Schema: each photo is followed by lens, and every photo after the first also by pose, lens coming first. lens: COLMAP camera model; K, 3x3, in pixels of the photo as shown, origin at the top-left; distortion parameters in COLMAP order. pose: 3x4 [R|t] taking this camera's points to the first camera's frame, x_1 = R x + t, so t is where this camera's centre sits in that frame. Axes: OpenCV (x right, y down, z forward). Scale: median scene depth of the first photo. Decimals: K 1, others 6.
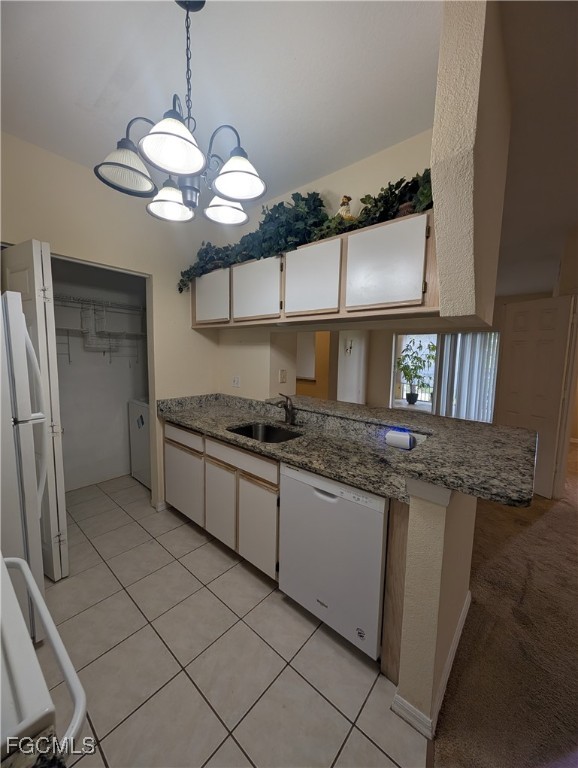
lens RADIAL K [[290.6, 0, 287.1], [0, 290.6, 381.9], [0, 0, 1]] dist [-0.000673, 0.000060]
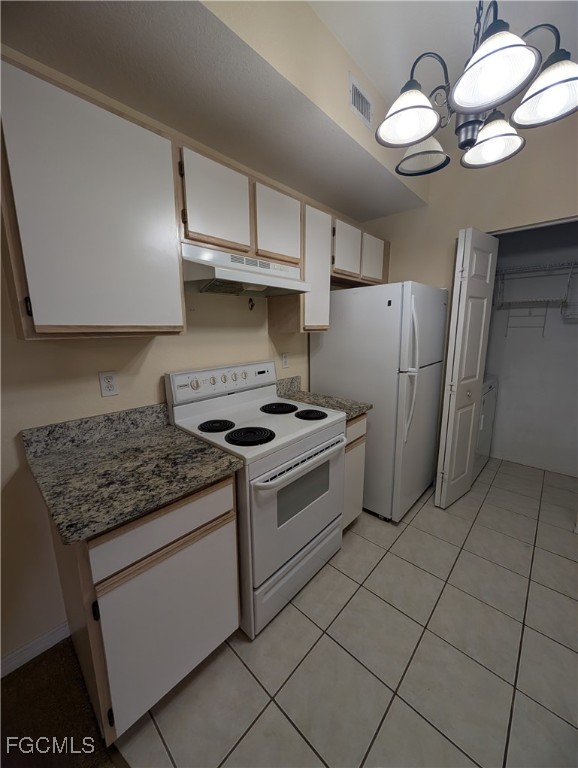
lens RADIAL K [[290.6, 0, 288.5], [0, 290.6, 381.7], [0, 0, 1]] dist [-0.000673, 0.000060]
pose [[-0.045062, 0.166175, -0.985066, 0.372561], [-0.092353, 0.981152, 0.169740, -0.005969], [0.994706, 0.098623, -0.028866, 0.312656]]
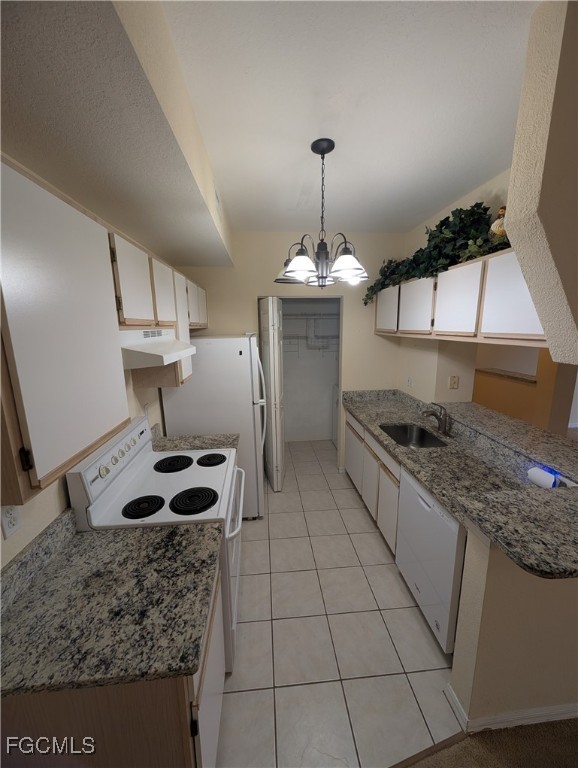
lens RADIAL K [[290.6, 0, 287.6], [0, 290.6, 381.8], [0, 0, 1]] dist [-0.000673, 0.000060]
pose [[0.712702, 0.103509, -0.693788, 0.369092], [-0.038888, 0.993362, 0.108256, -0.146908], [0.700388, -0.050174, 0.711996, -0.142771]]
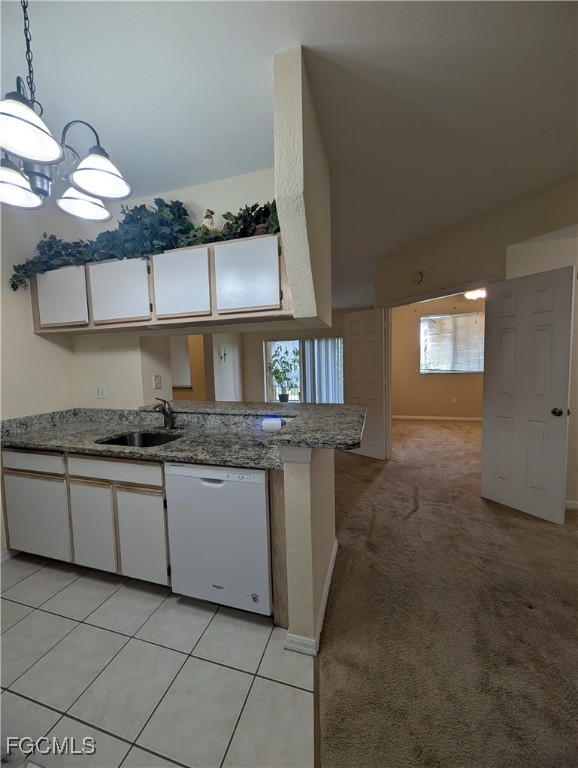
lens RADIAL K [[290.6, 0, 287.2], [0, 290.6, 381.9], [0, 0, 1]] dist [-0.000673, 0.000060]
pose [[0.910159, -0.073077, 0.407762, -0.020729], [0.086400, 0.996158, -0.014325, 0.043166], [-0.405148, 0.048268, 0.912976, -0.079318]]
